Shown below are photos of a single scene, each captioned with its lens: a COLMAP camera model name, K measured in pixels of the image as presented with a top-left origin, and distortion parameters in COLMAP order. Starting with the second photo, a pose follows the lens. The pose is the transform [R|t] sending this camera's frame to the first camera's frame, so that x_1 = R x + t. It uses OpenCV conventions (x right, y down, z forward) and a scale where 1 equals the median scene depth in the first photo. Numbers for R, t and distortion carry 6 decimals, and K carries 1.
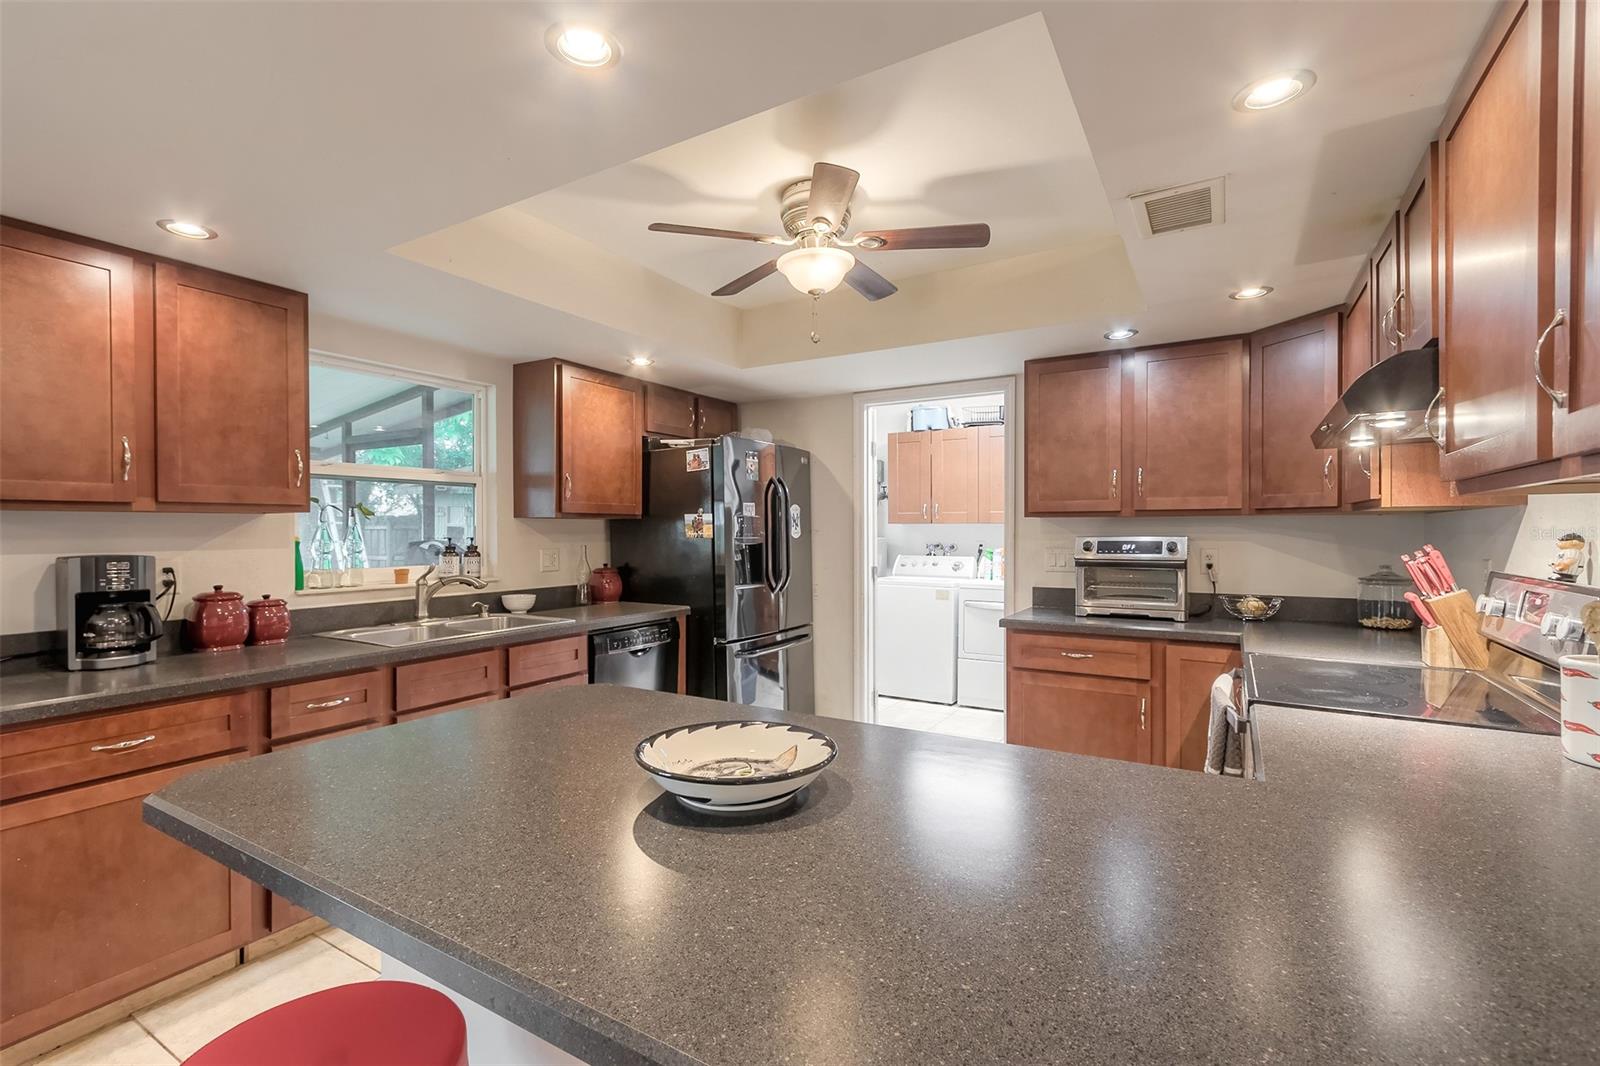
lens RADIAL K [[719.5, 0, 782.2], [0, 719.5, 531.5], [0, 0, 1]] dist [-0.001149, -0.000634]
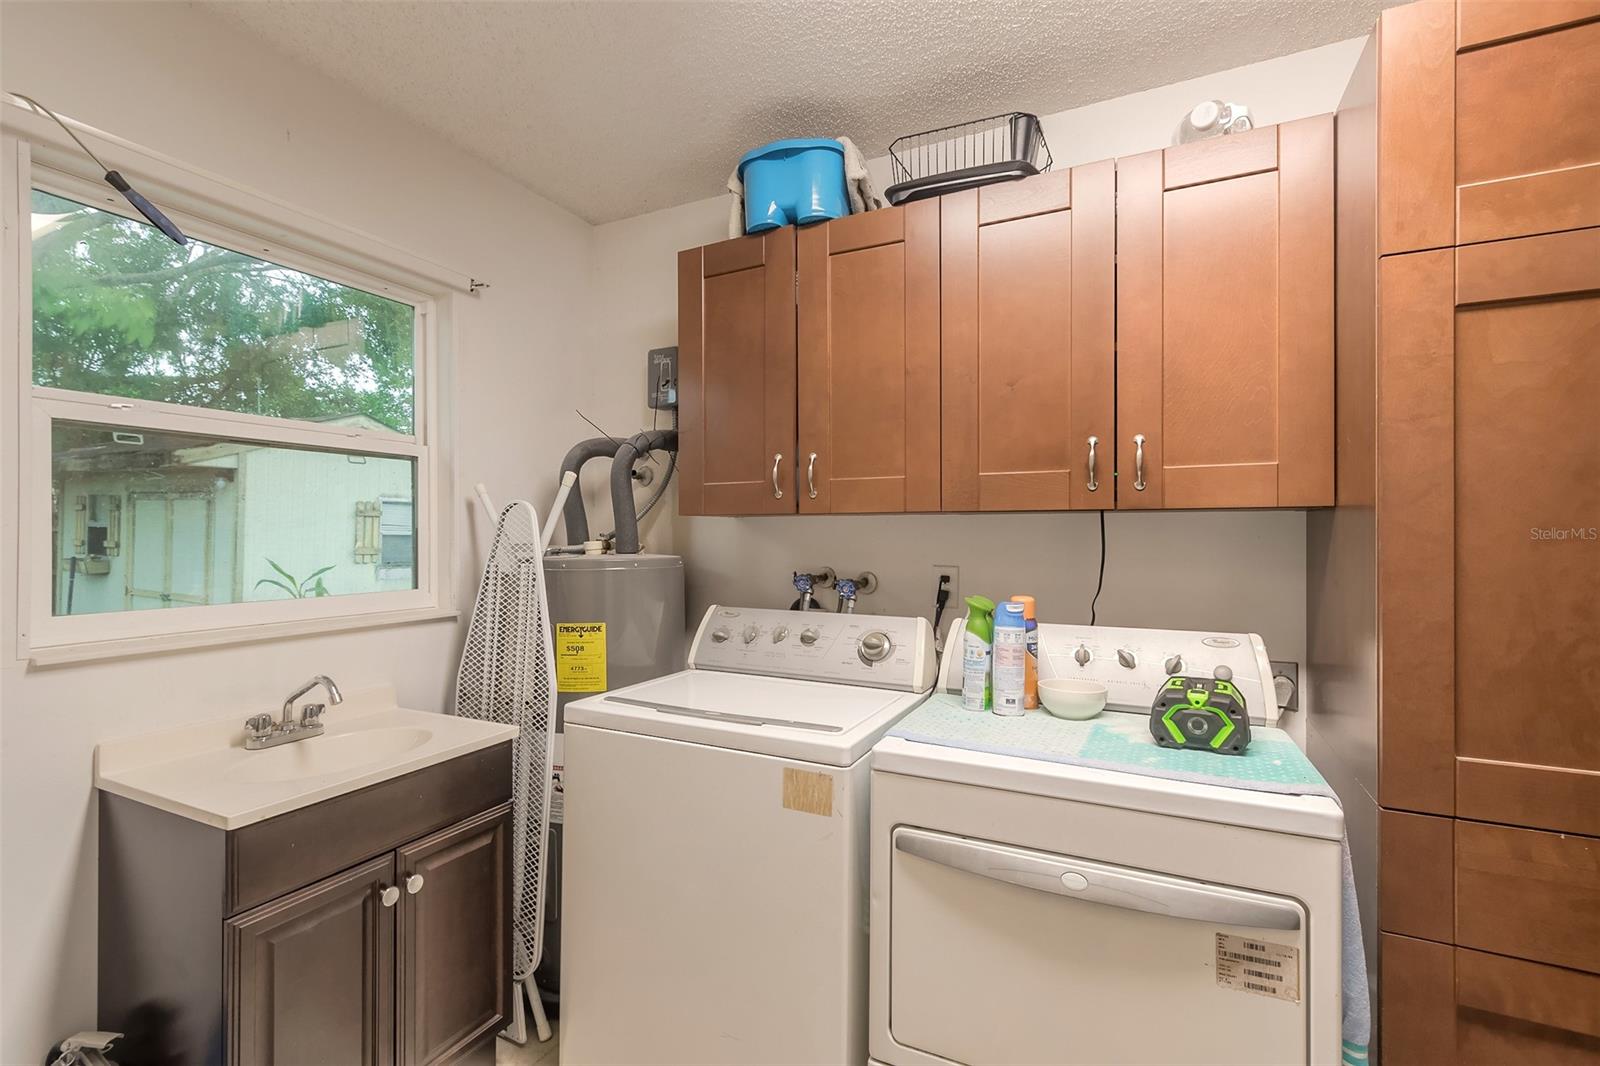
lens RADIAL K [[719.5, 0, 795.3], [0, 719.5, 533.6], [0, 0, 1]] dist [-0.001149, -0.000634]
pose [[0.995760, -0.000234, 0.091985, 0.321769], [0.000347, 0.999999, -0.001213, -0.003299], [-0.091985, 0.001240, 0.995760, 1.232483]]
